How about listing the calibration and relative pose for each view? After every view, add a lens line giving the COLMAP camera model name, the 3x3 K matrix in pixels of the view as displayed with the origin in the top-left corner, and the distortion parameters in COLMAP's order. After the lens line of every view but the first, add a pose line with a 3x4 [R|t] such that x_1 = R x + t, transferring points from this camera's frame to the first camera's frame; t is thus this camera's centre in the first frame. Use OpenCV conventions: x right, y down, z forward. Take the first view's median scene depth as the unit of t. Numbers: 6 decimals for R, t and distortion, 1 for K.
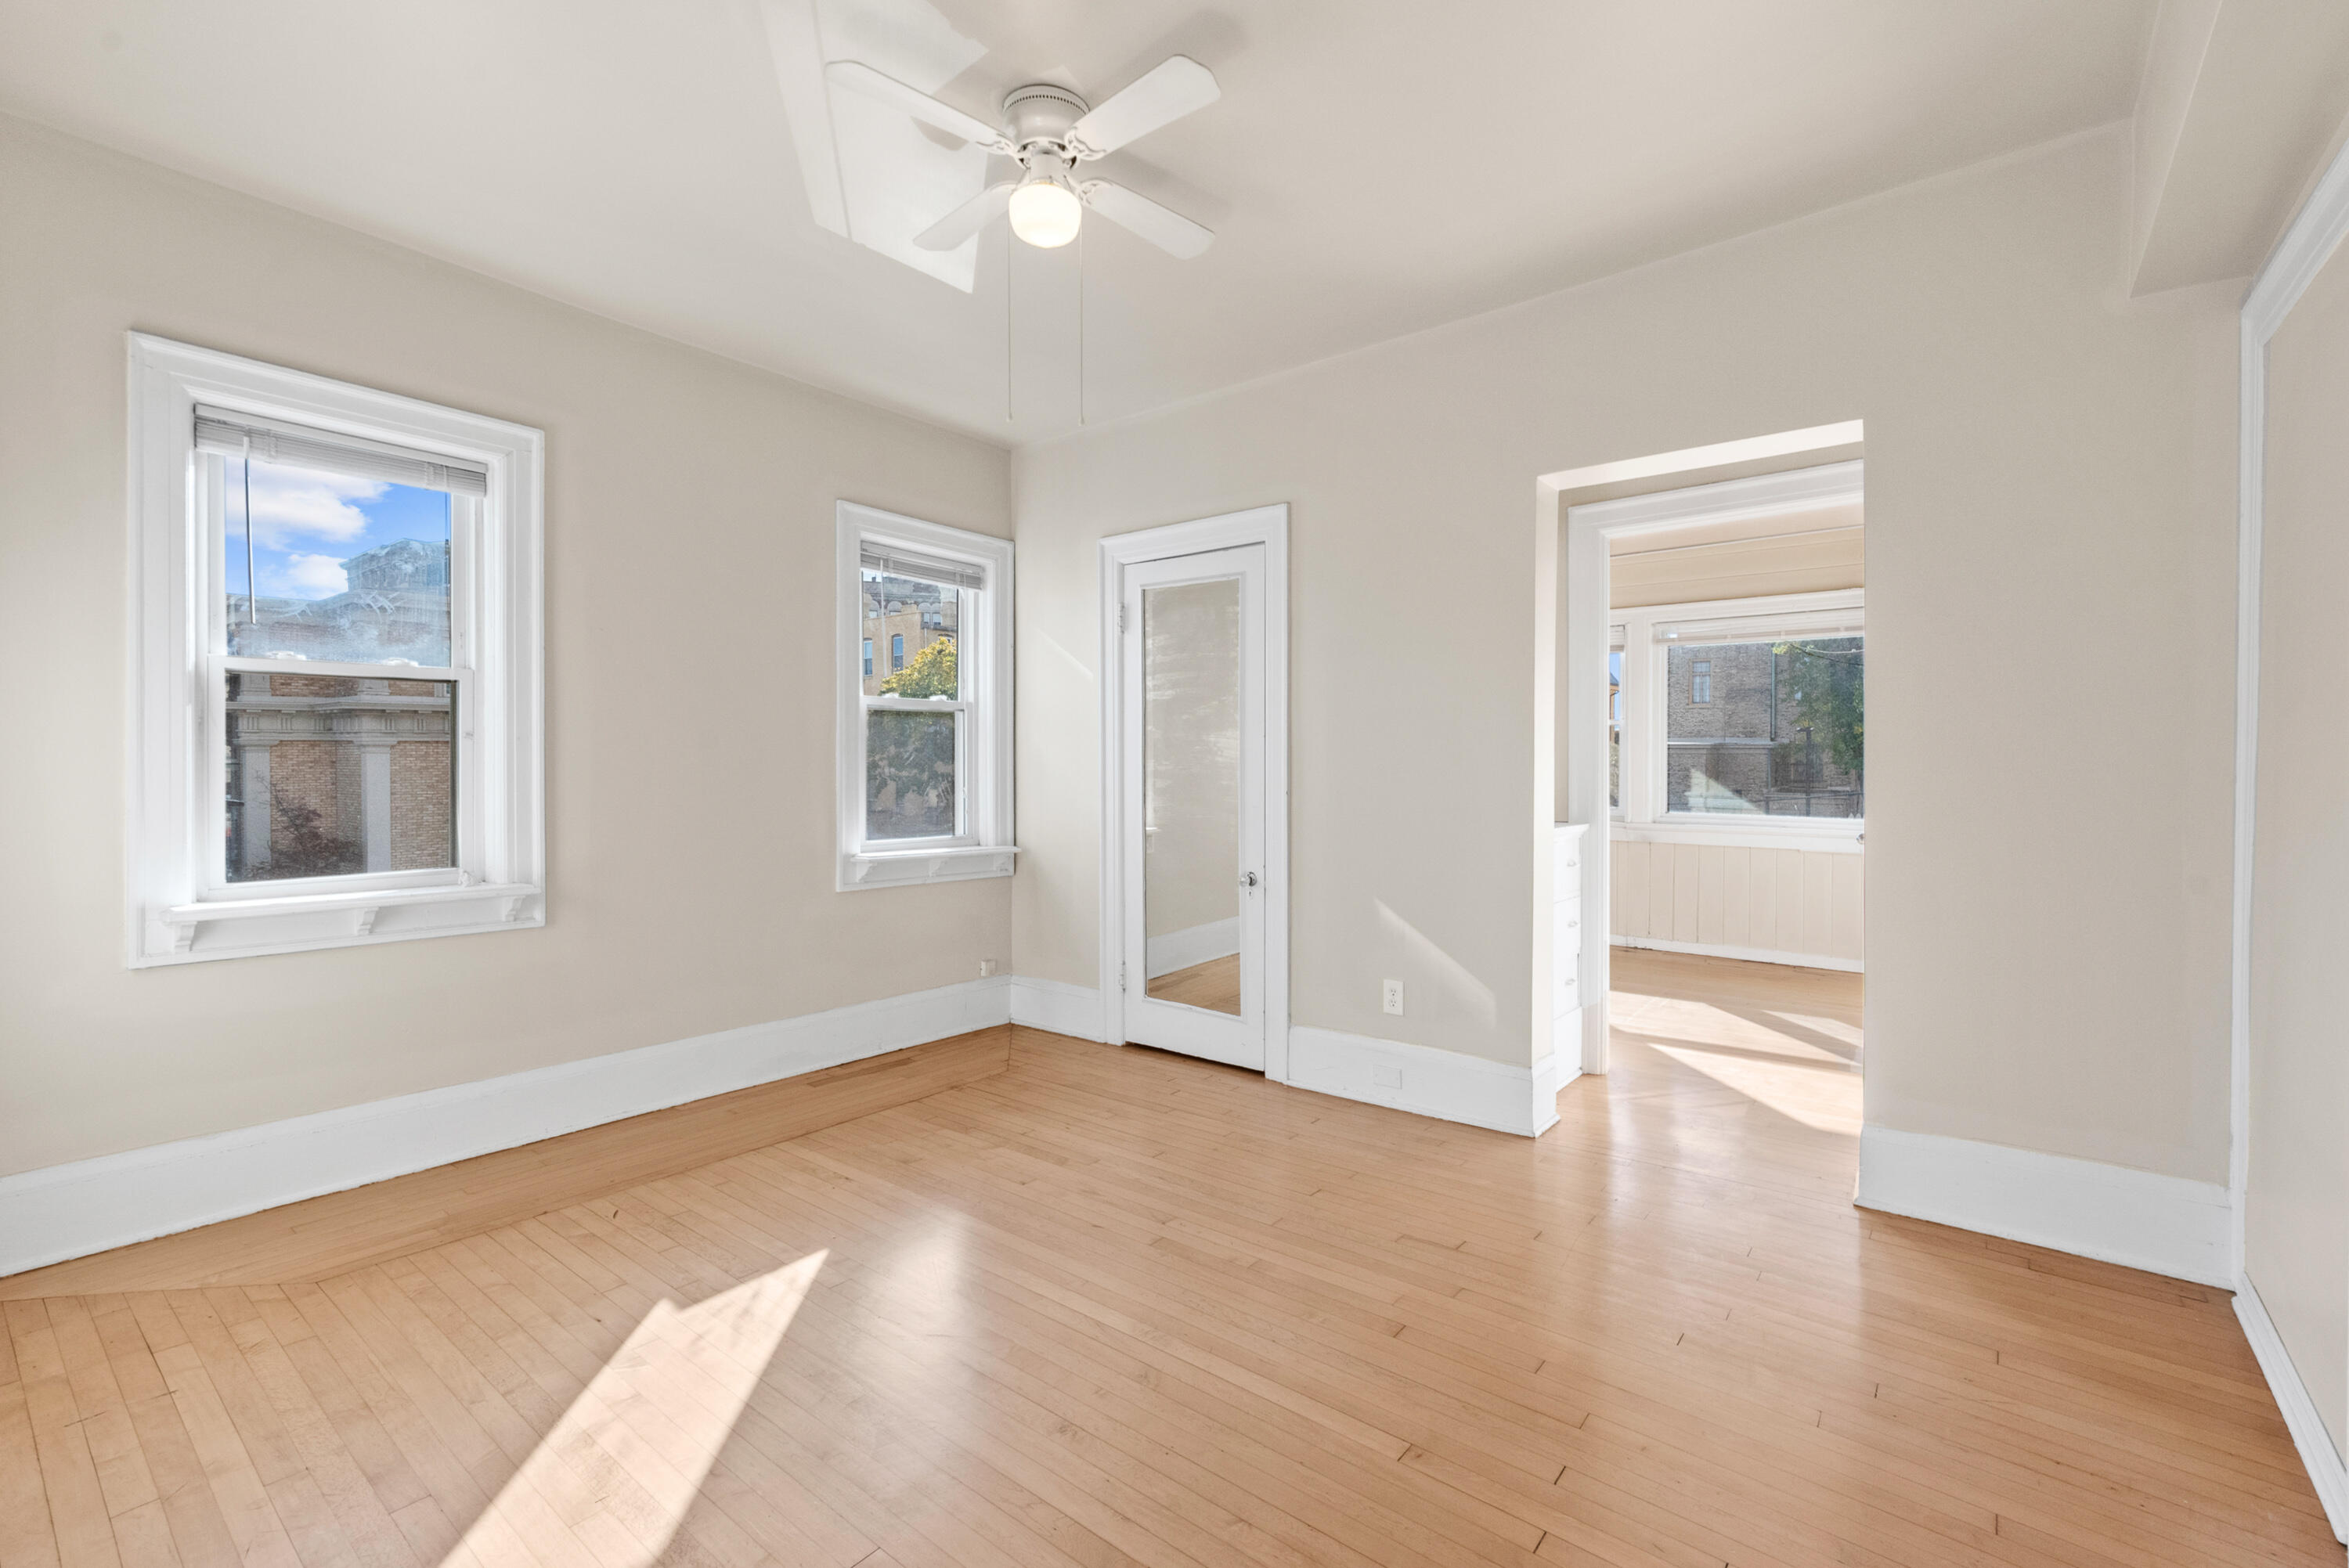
lens RADIAL K [[1034.7, 0, 1165.7], [0, 1034.7, 770.2], [0, 0, 1]] dist [-0.001215, -0.000161]
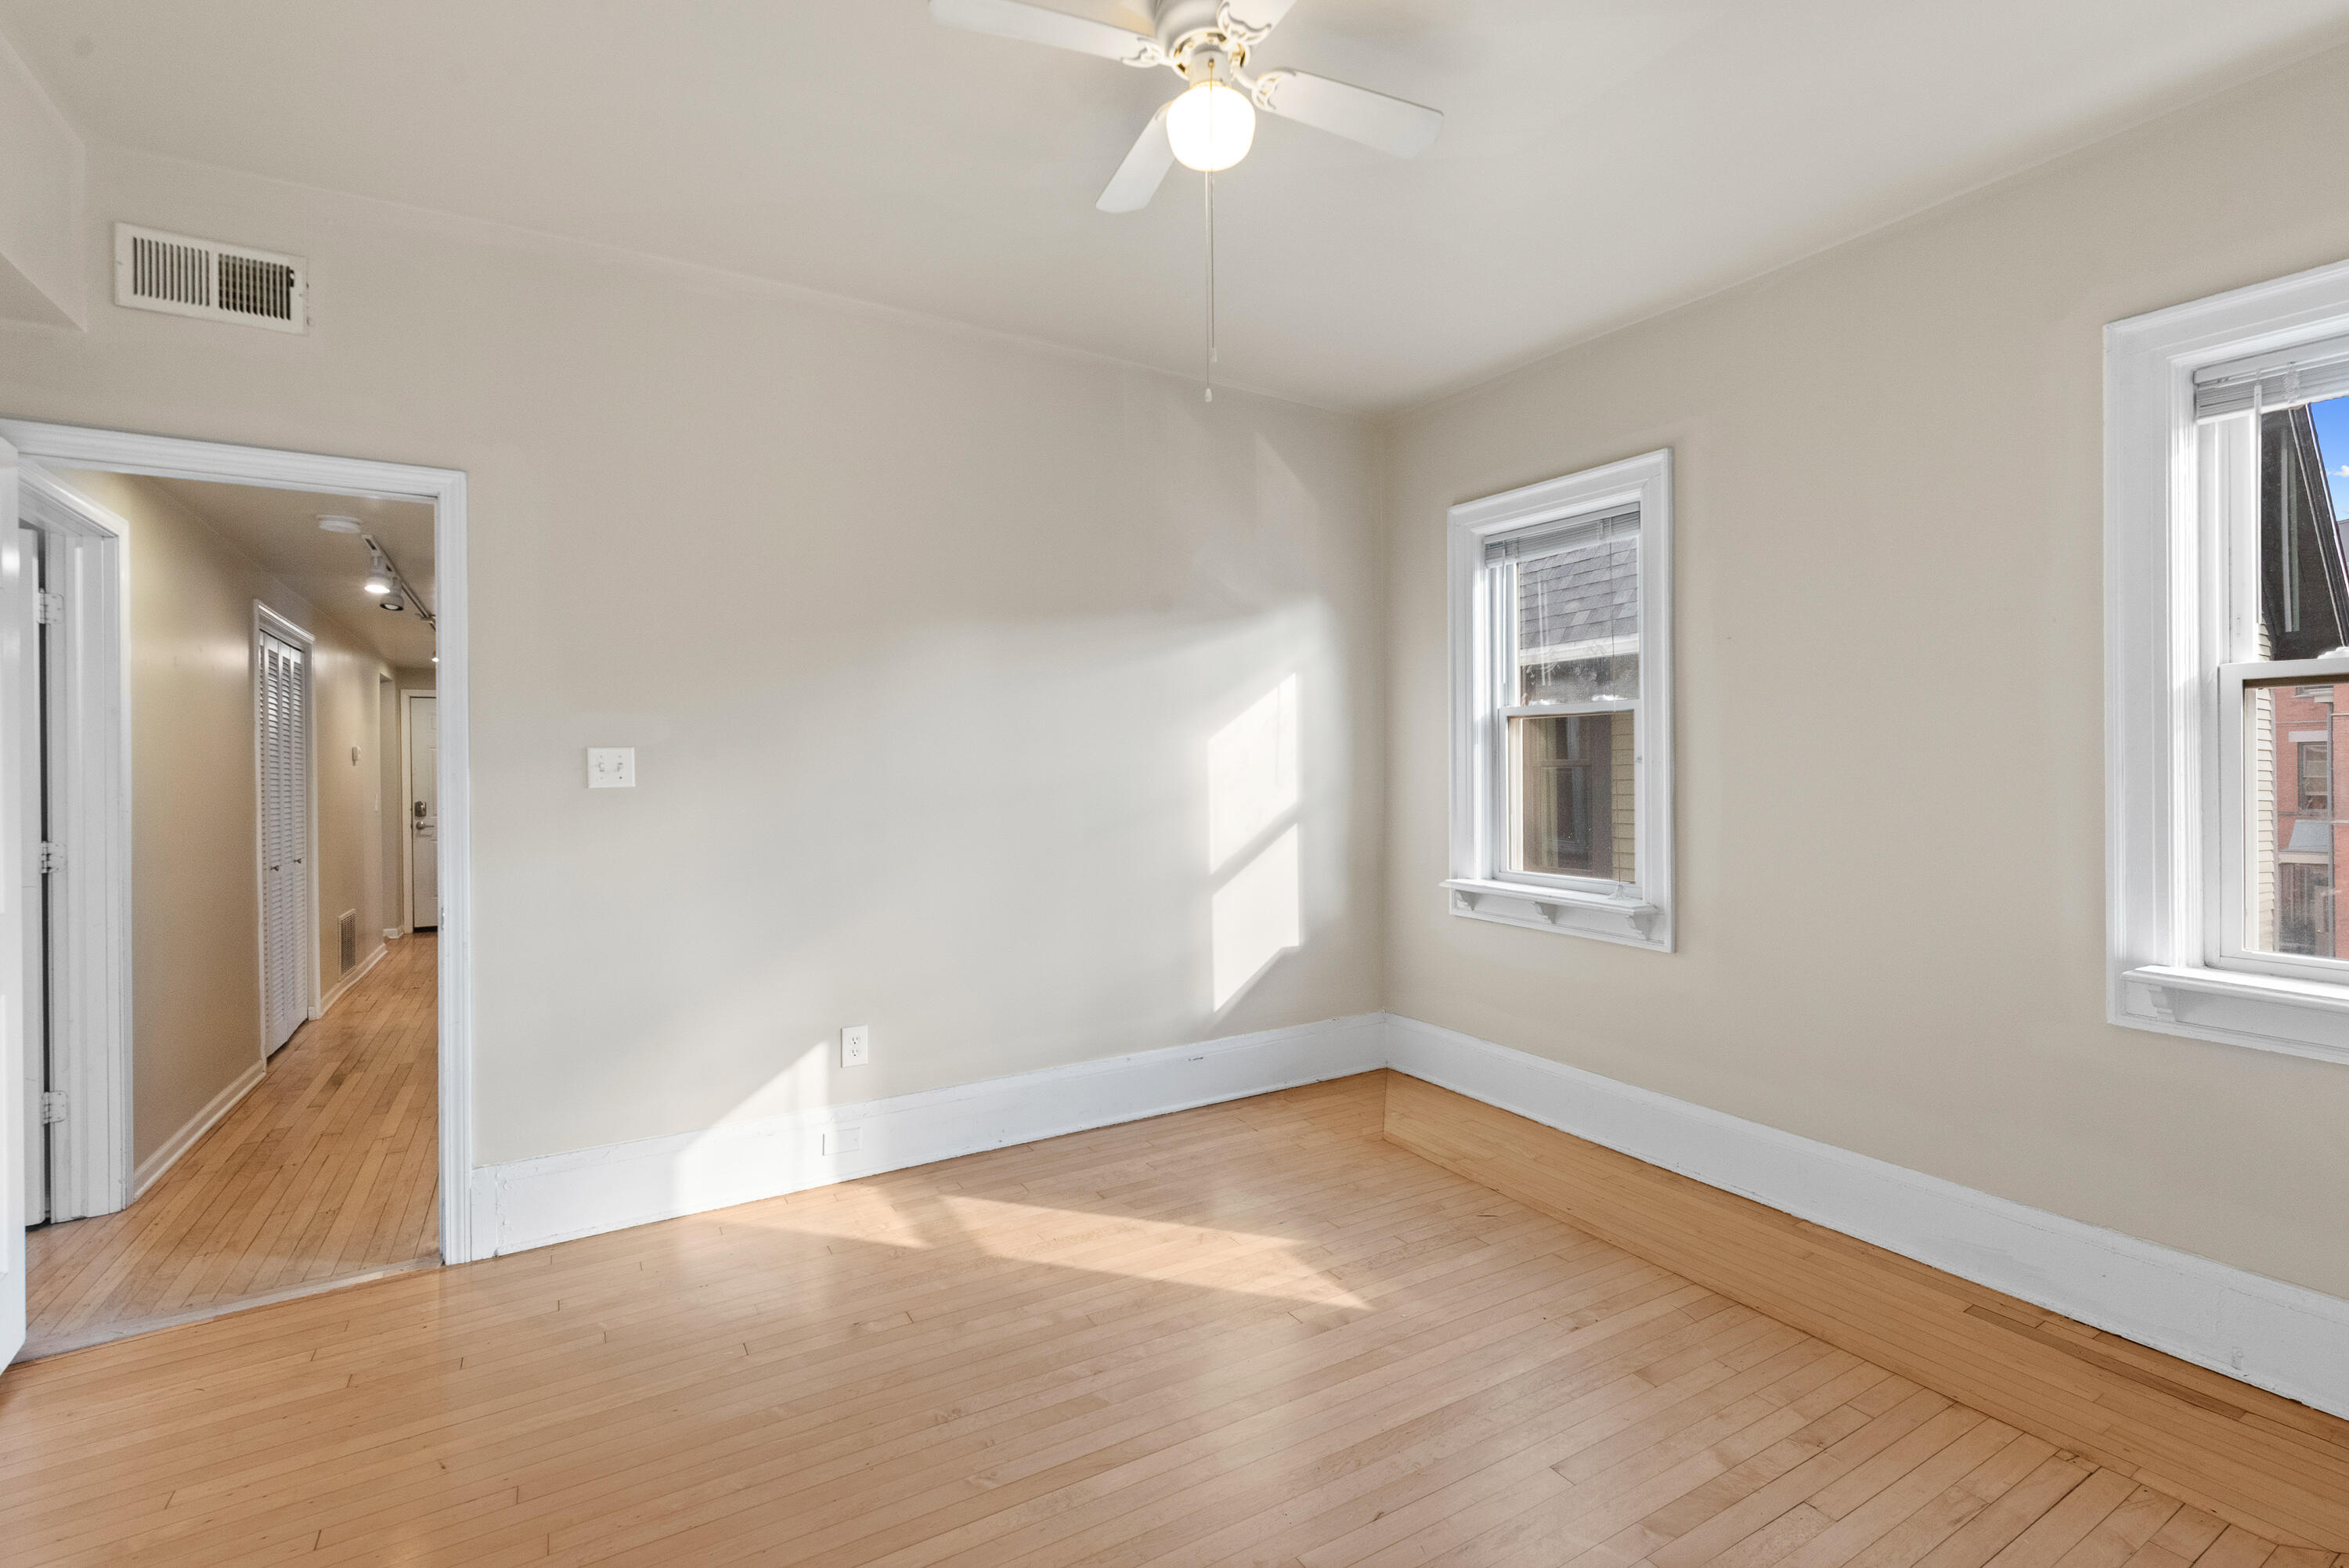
lens RADIAL K [[1034.7, 0, 1165.7], [0, 1034.7, 770.2], [0, 0, 1]] dist [-0.001215, -0.000161]
pose [[-0.353411, 0.002651, -0.935465, 0.493896], [-0.005487, 0.999973, 0.004907, -0.025248], [0.935452, 0.006867, -0.353387, 0.917215]]
